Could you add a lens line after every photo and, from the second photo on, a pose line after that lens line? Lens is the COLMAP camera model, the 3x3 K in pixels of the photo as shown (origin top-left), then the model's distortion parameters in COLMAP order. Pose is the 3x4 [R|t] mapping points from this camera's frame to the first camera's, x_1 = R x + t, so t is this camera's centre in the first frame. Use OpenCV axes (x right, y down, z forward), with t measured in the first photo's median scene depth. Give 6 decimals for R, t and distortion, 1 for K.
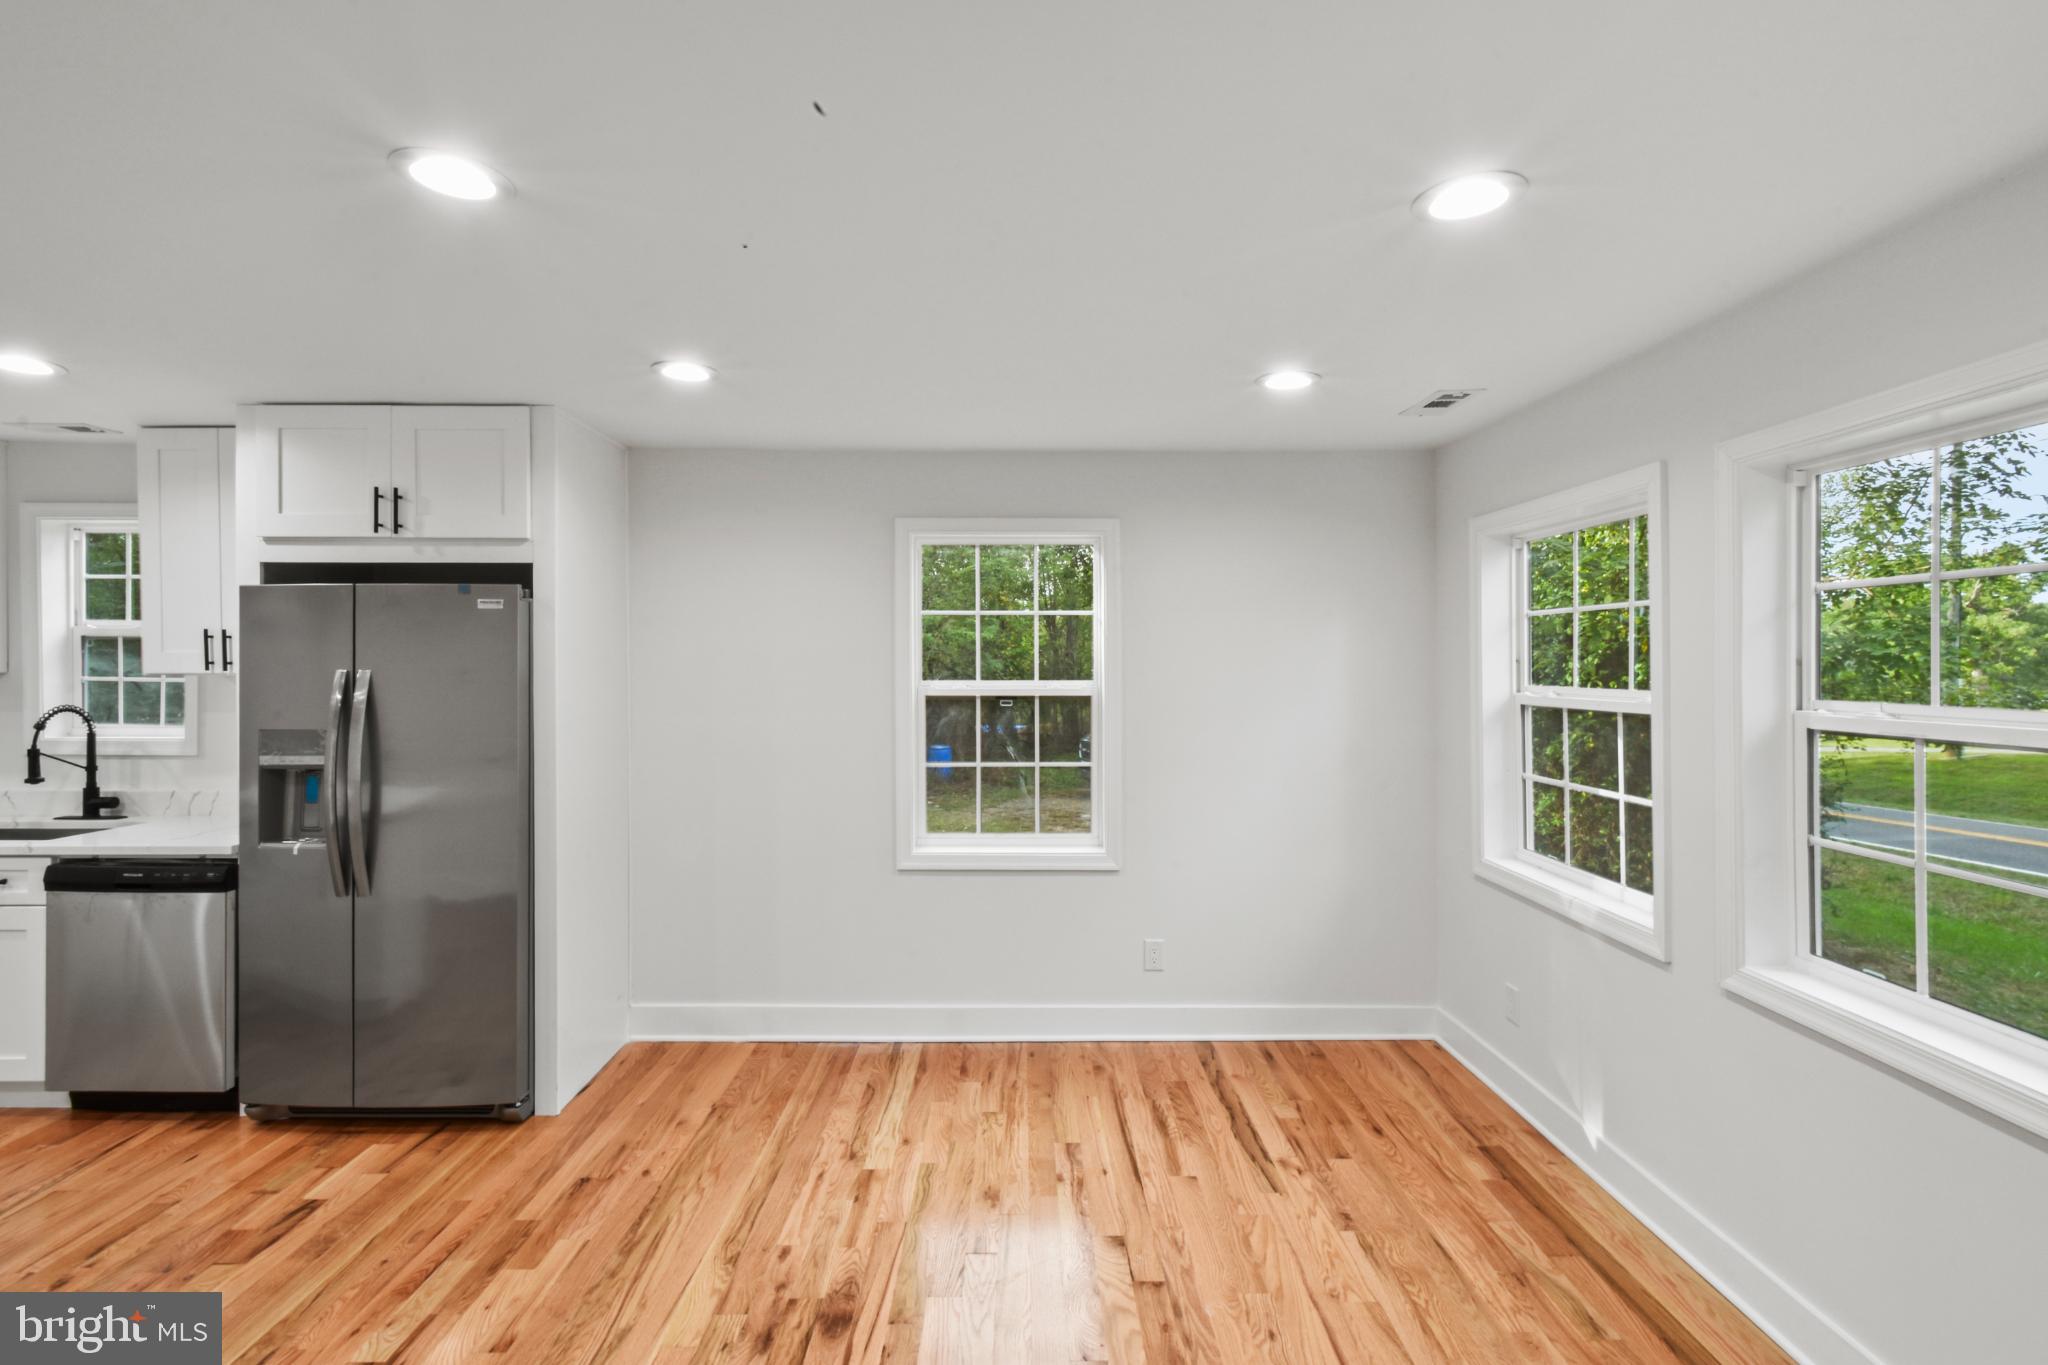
lens RADIAL K [[922.9, 0, 1023.9], [0, 922.9, 661.0], [0, 0, 1]] dist [-0.000234, -0.000162]
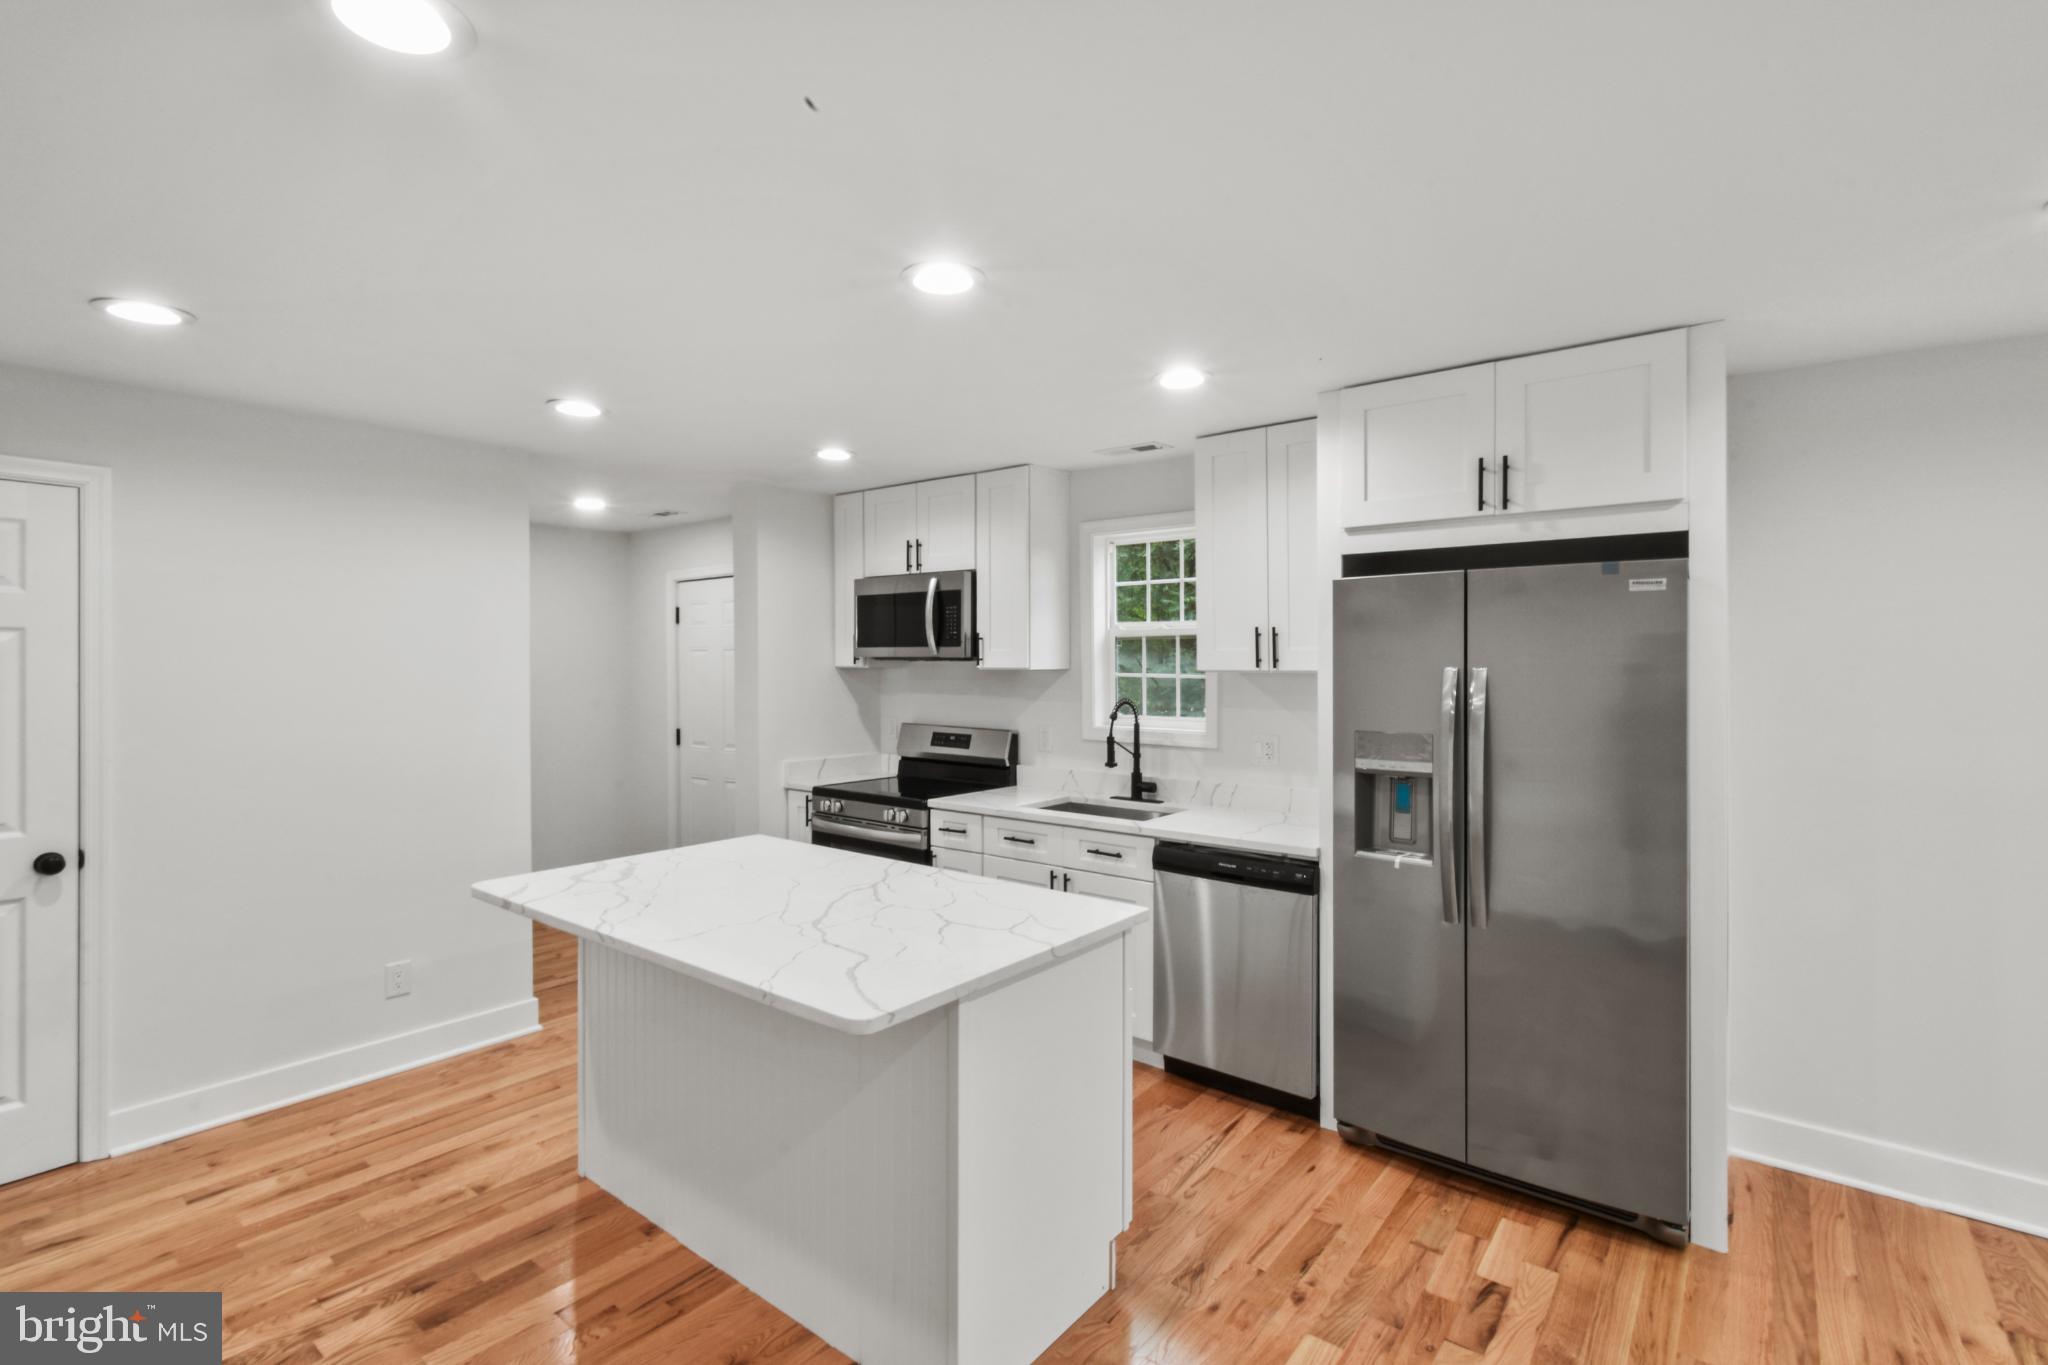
lens RADIAL K [[940.1, 0, 1028.5], [0, 940.1, 663.7], [0, 0, 1]] dist [0.001270, 0.000274]
pose [[0.782642, 0.000417, -0.622472, -0.474376], [0.002671, 0.999988, 0.004028, 0.000985], [0.622466, -0.004815, 0.782632, 0.036199]]
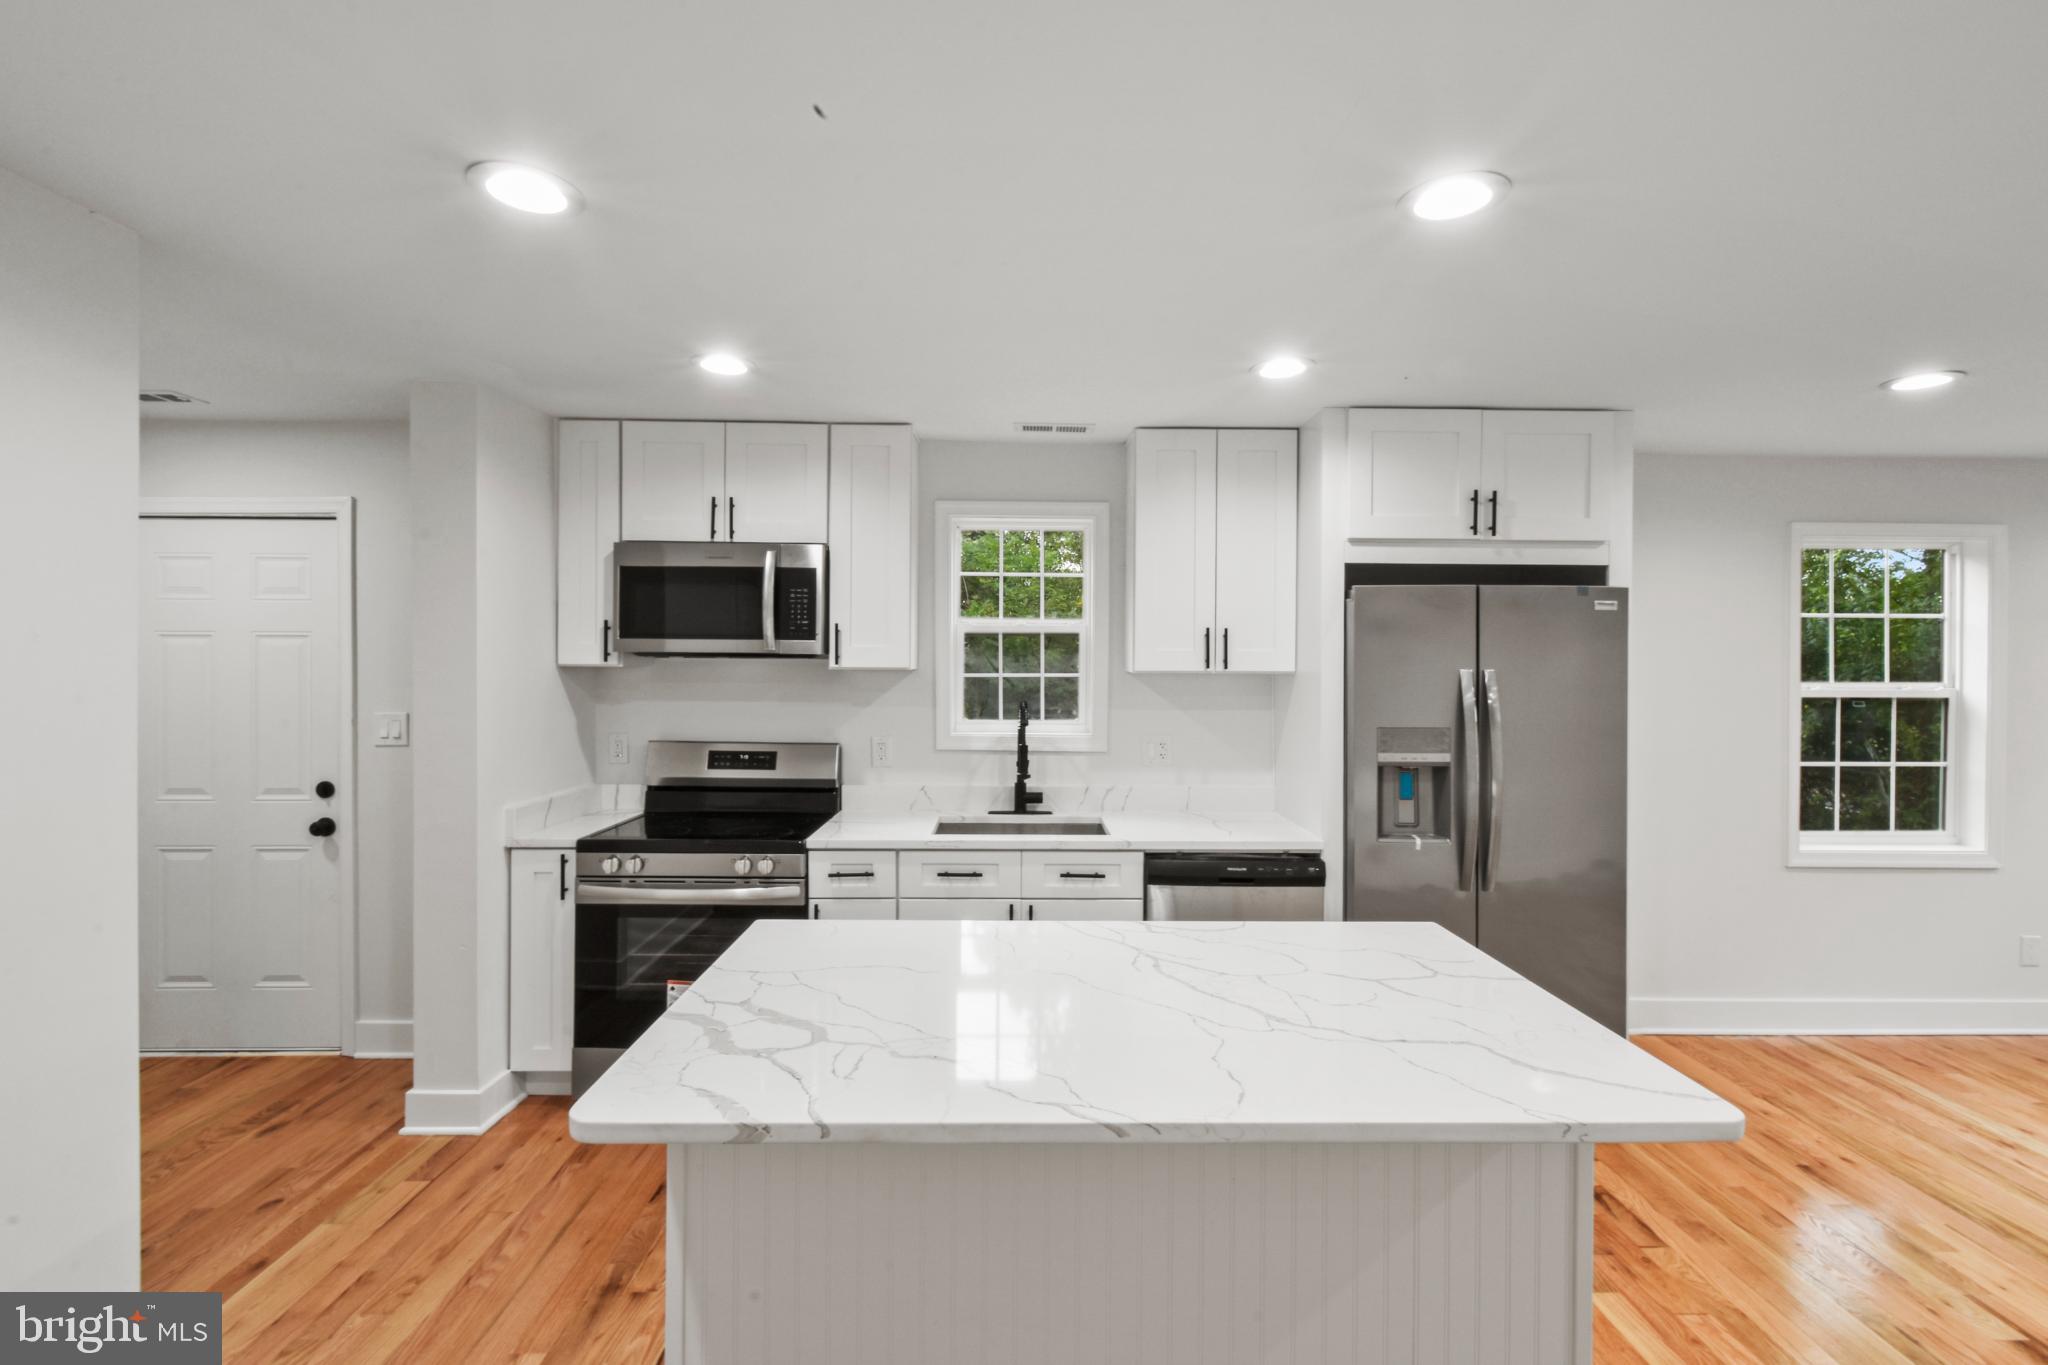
lens RADIAL K [[922.9, 0, 1023.9], [0, 922.9, 661.0], [0, 0, 1]] dist [-0.000234, -0.000162]
pose [[0.999945, 0.005971, 0.008565, -1.187335], [-0.005997, 0.999977, 0.003055, 0.000310], [-0.008547, -0.003106, 0.999959, -0.016380]]
